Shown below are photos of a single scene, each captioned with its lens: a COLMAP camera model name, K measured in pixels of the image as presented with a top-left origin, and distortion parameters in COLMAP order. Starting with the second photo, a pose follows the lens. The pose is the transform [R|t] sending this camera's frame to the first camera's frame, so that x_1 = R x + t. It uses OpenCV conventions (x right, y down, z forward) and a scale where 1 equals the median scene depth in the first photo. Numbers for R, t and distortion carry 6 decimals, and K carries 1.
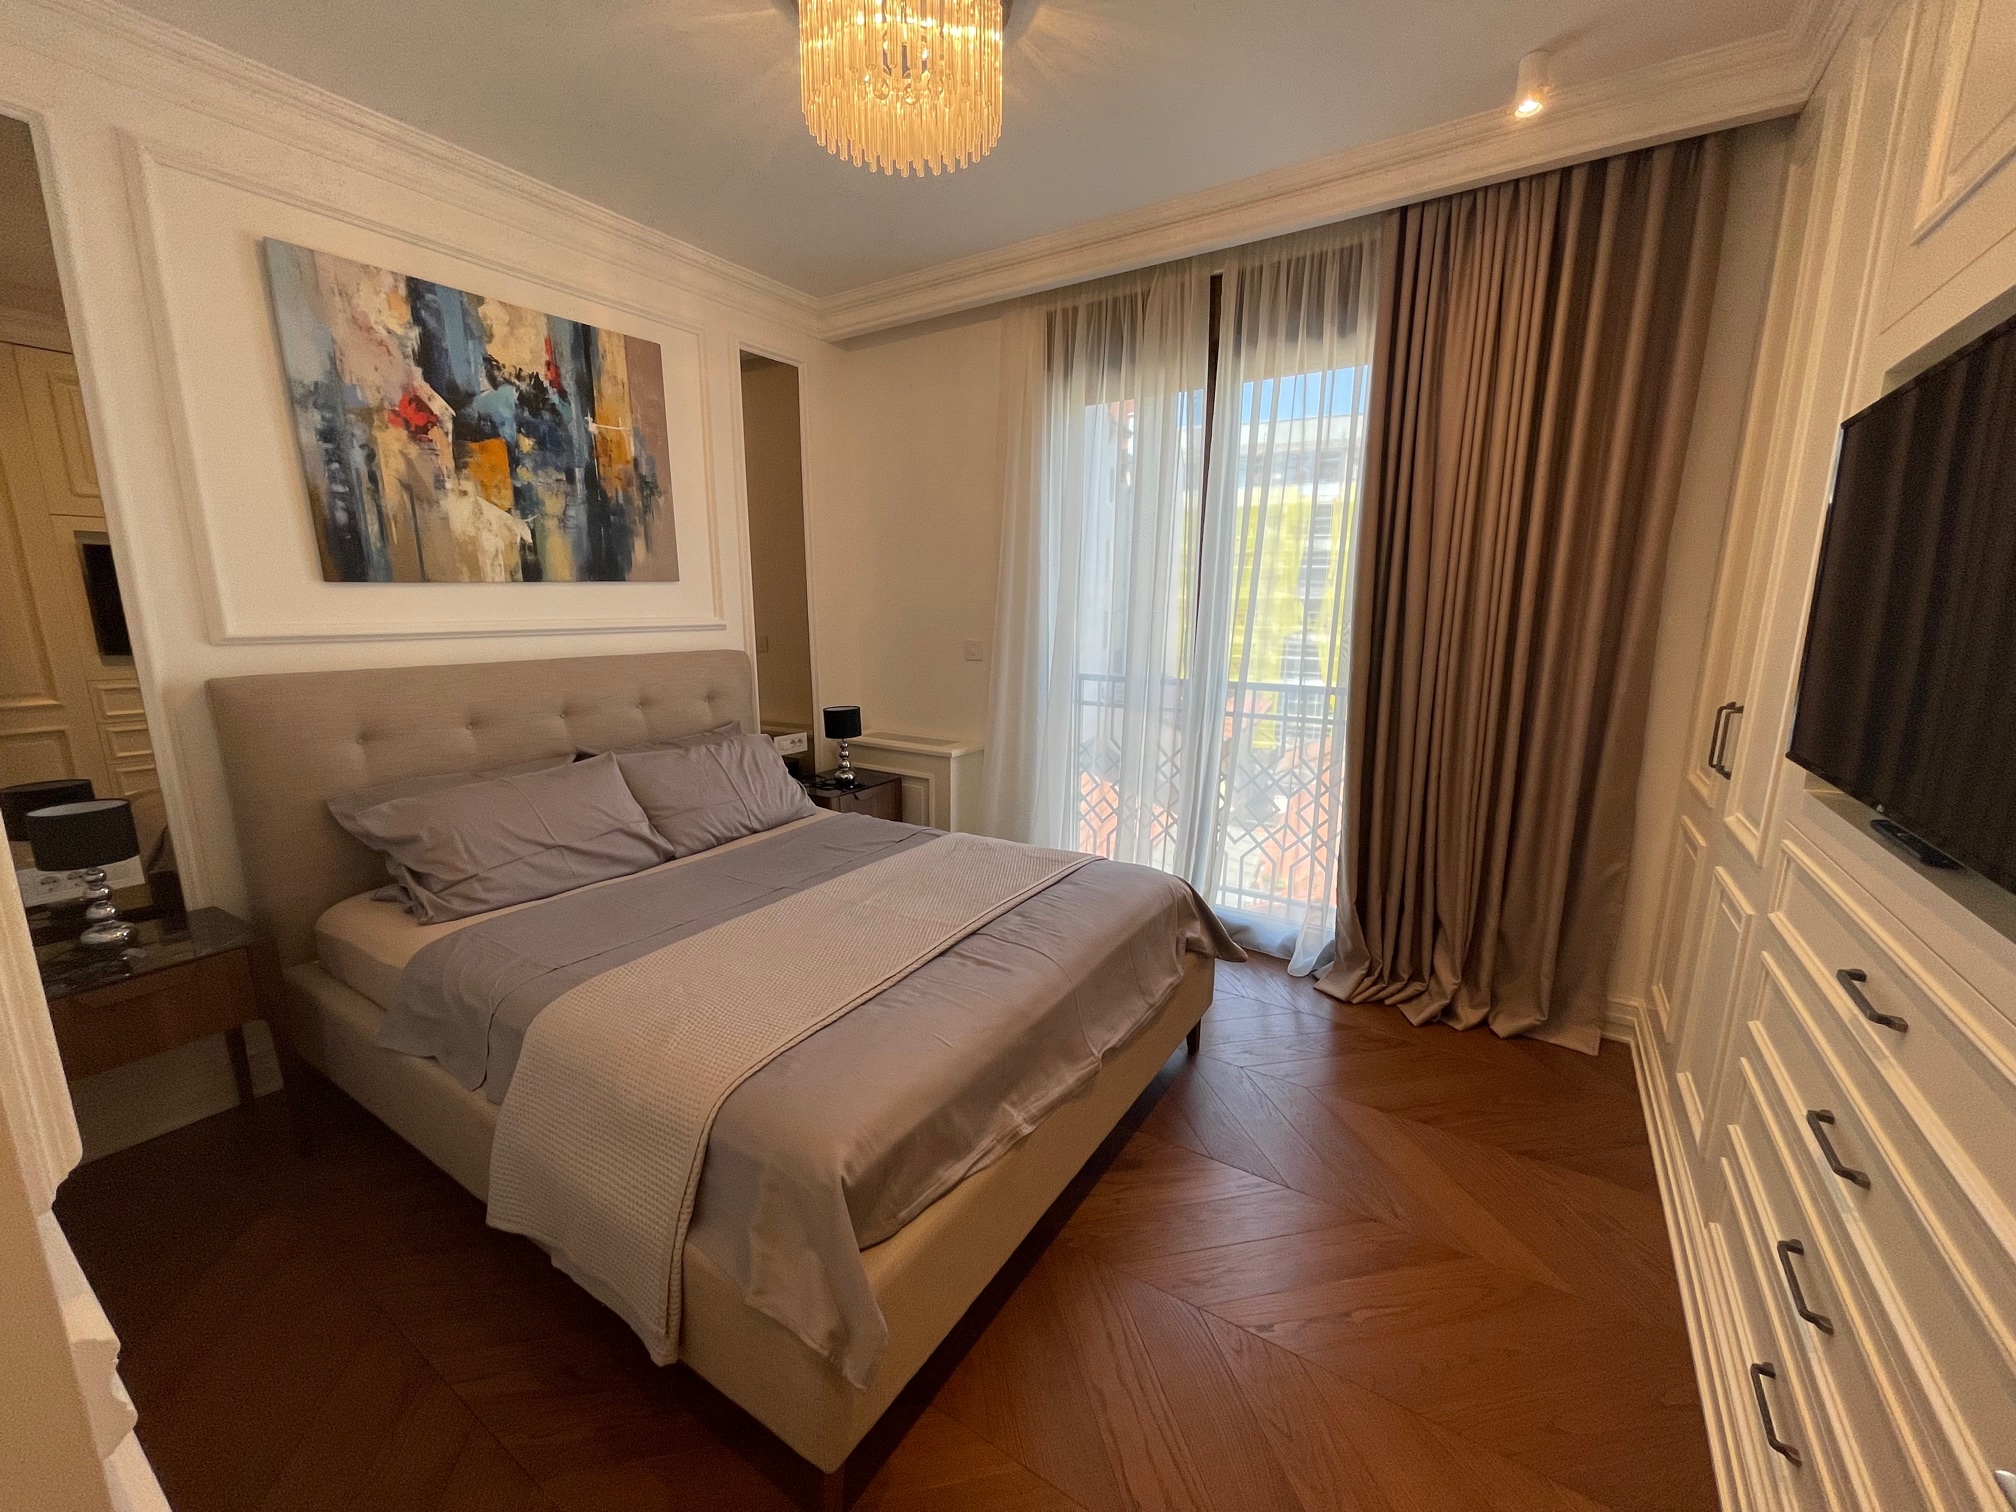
lens RADIAL K [[811.3, 0, 1005.2], [0, 811.3, 757.8], [0, 0, 1]] dist [-0.002852, -0.000864]
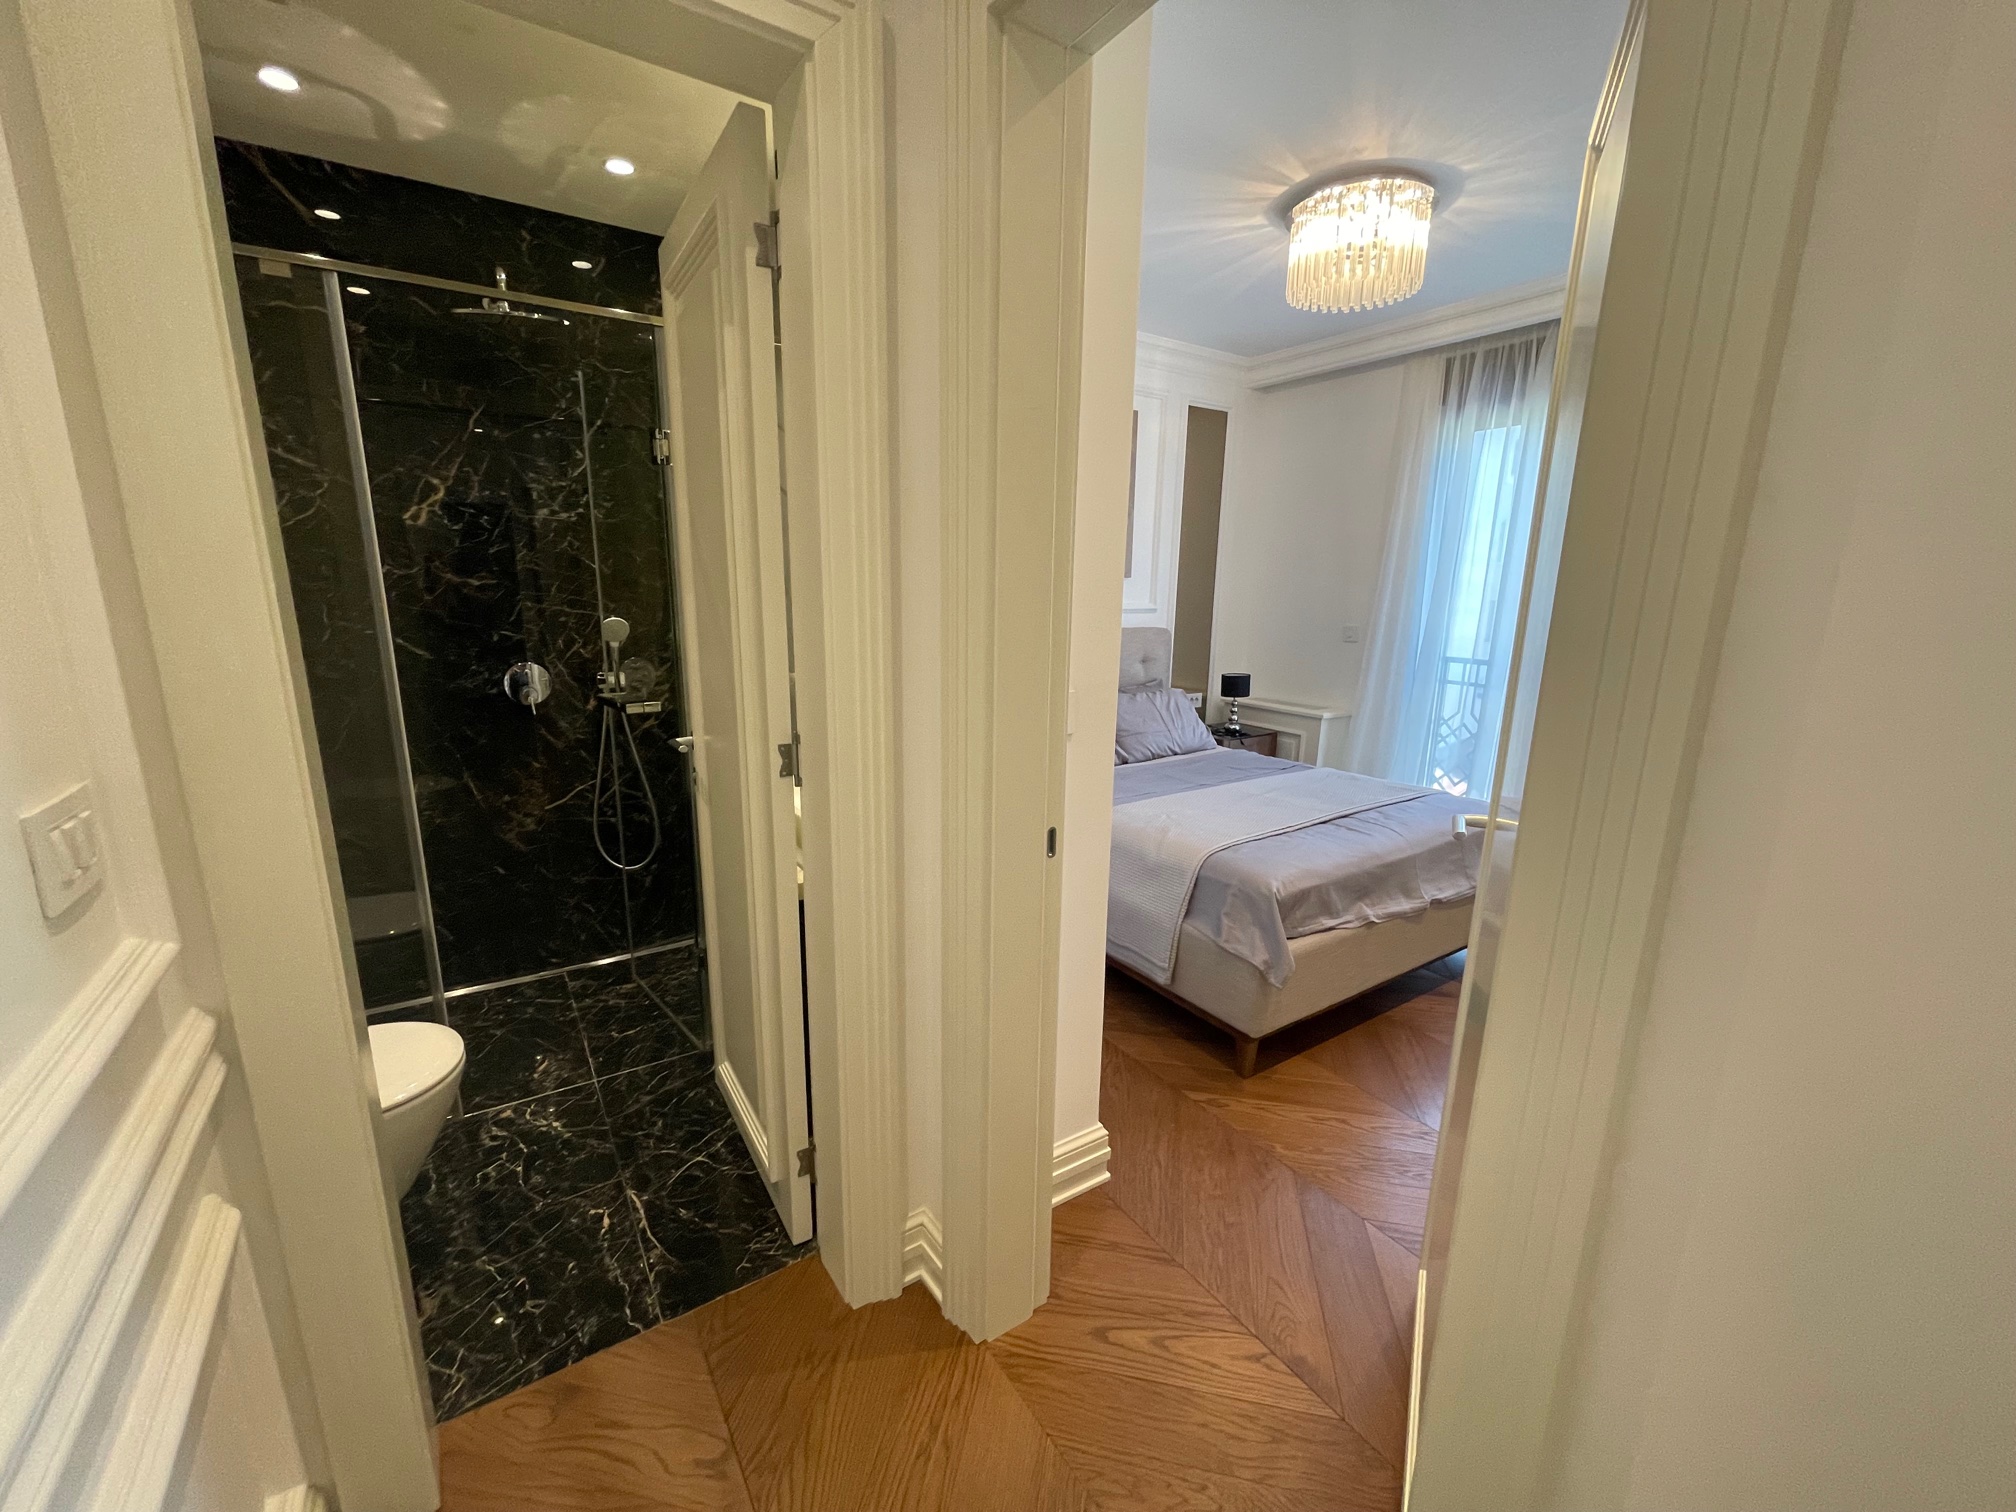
lens RADIAL K [[811.3, 0, 997.6], [0, 811.3, 761.1], [0, 0, 1]] dist [-0.002852, -0.000864]
pose [[0.912471, 0.095527, -0.397833, -0.023481], [-0.086178, 0.995421, 0.041361, 0.065273], [0.399962, -0.003456, 0.916525, -0.400823]]
